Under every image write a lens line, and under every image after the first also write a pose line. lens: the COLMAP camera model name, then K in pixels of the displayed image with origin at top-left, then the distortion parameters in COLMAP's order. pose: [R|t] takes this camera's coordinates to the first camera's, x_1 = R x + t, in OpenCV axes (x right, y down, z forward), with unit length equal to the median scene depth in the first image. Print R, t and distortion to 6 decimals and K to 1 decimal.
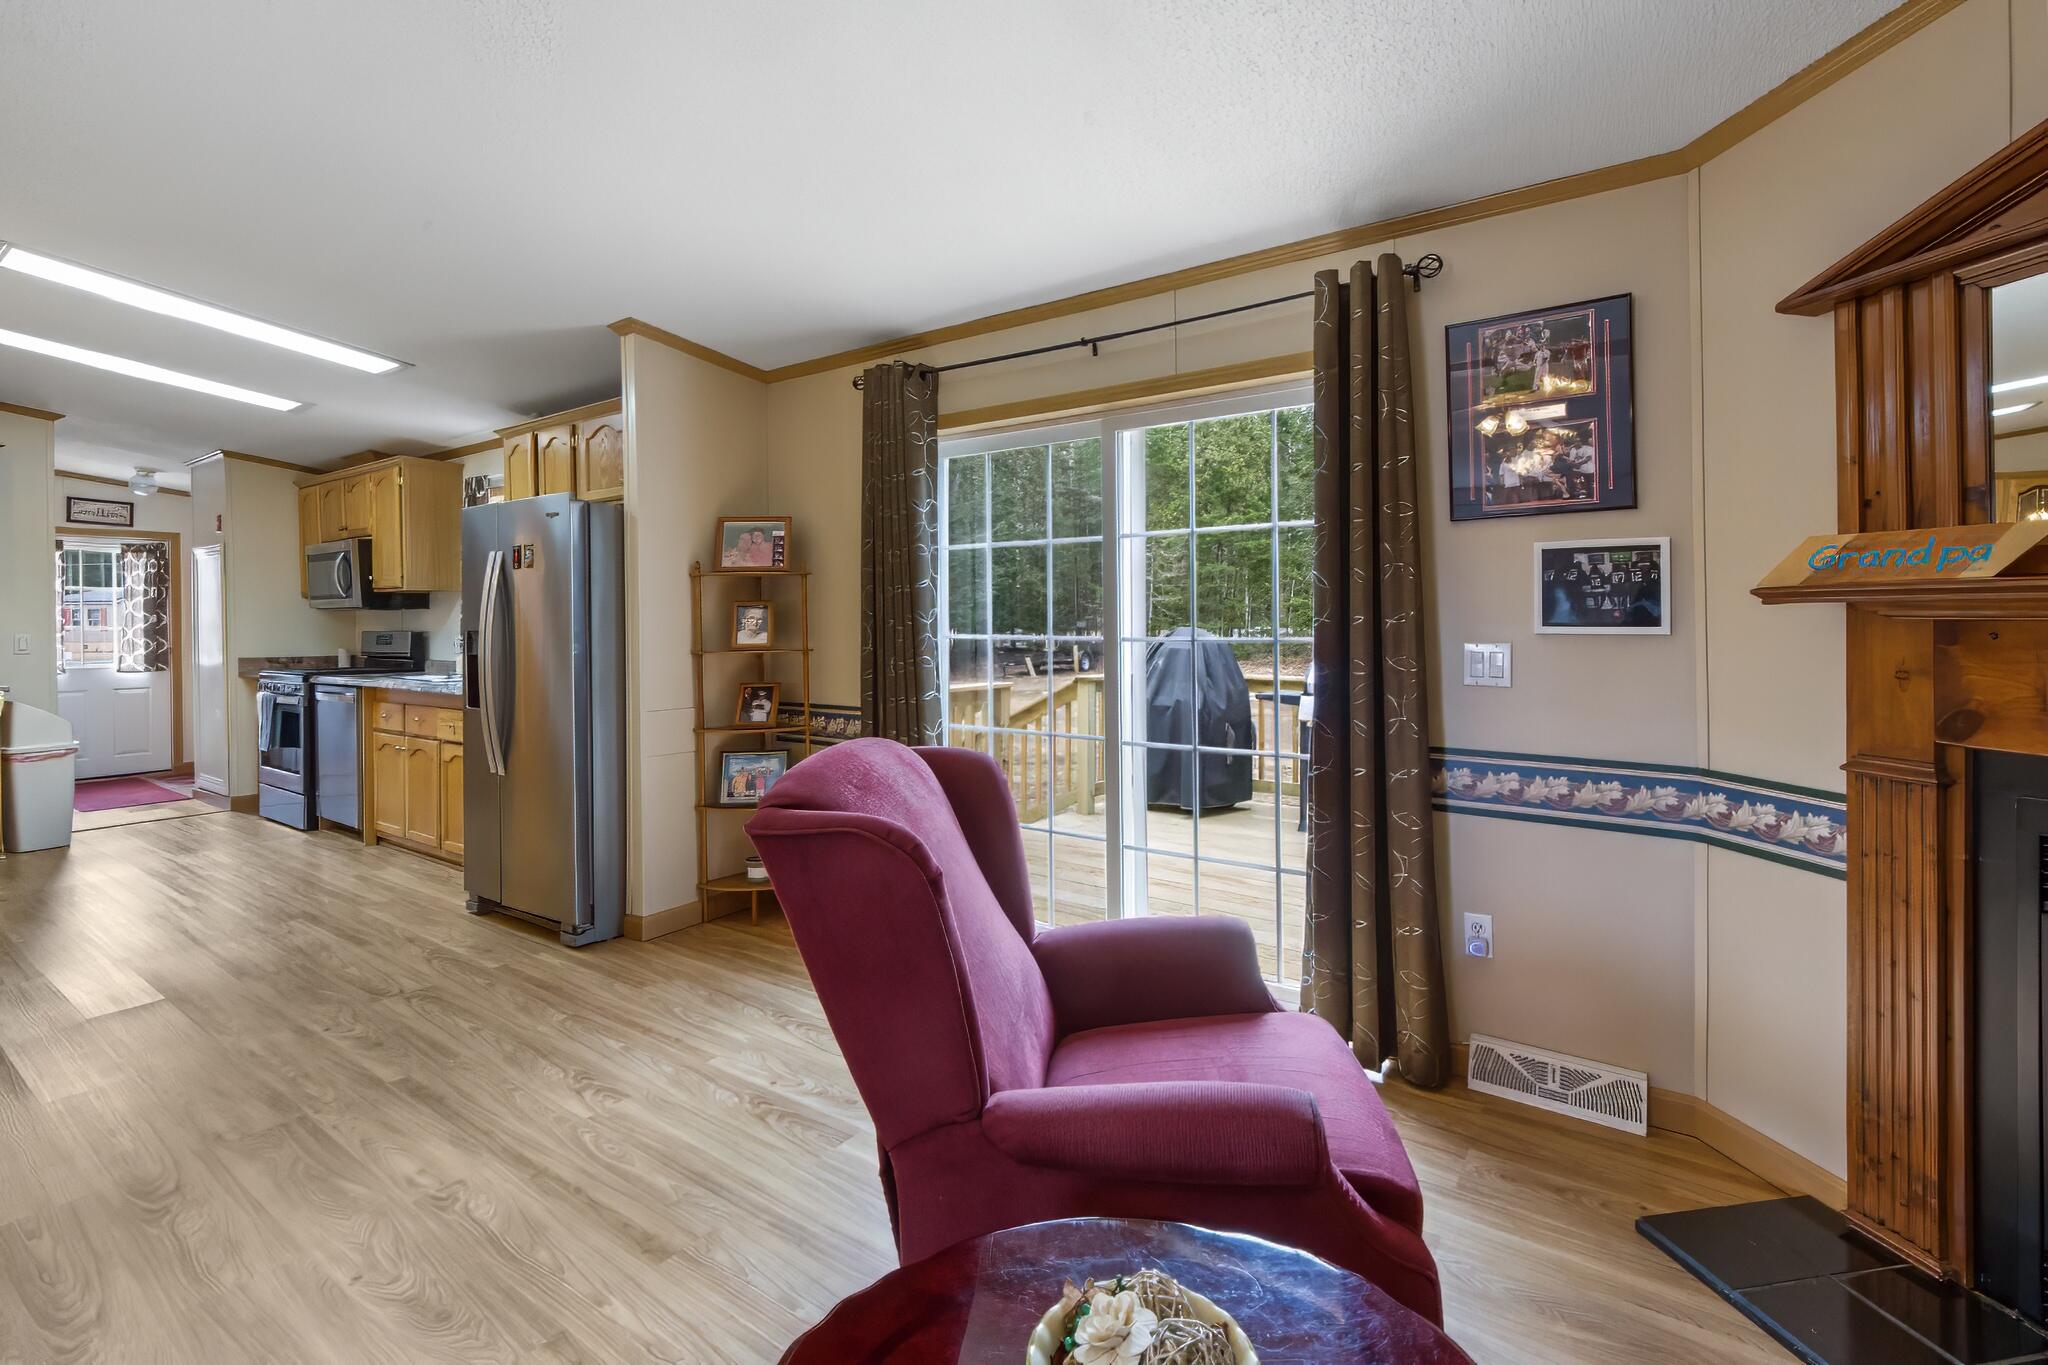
lens RADIAL K [[887.8, 0, 1057.5], [0, 887.8, 621.2], [0, 0, 1]] dist [0.000542, -0.000140]
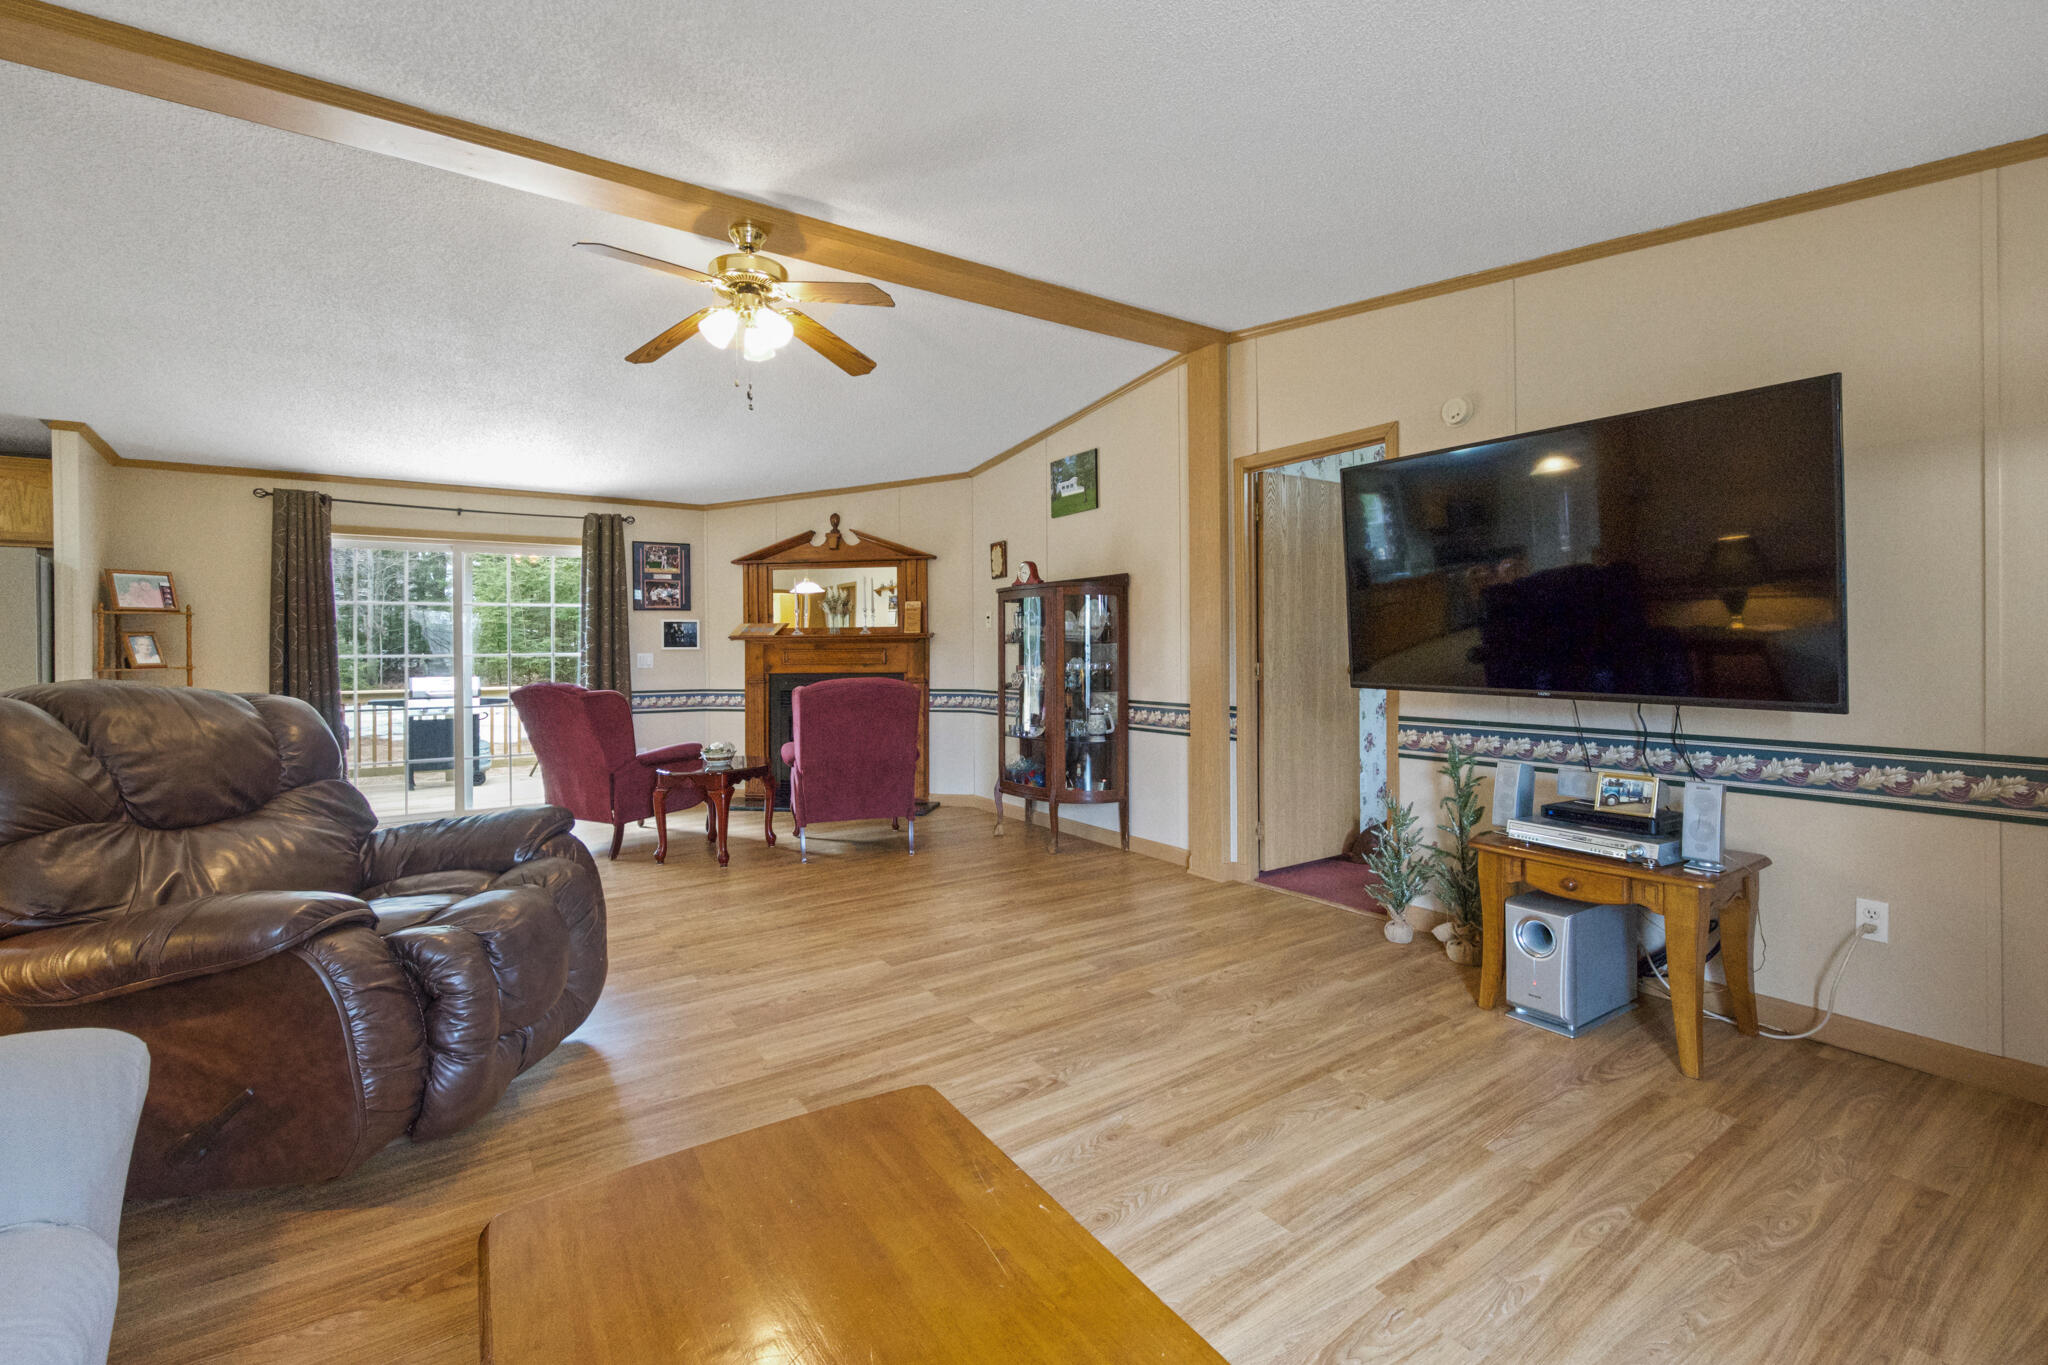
lens RADIAL K [[887.8, 0, 1020.4], [0, 887.8, 640.3], [0, 0, 1]] dist [0.000542, -0.000140]
pose [[0.376928, 0.012711, 0.926156, -1.362276], [0.014994, 0.999691, -0.019823, 0.045528], [-0.926121, 0.021358, 0.376621, -0.956359]]
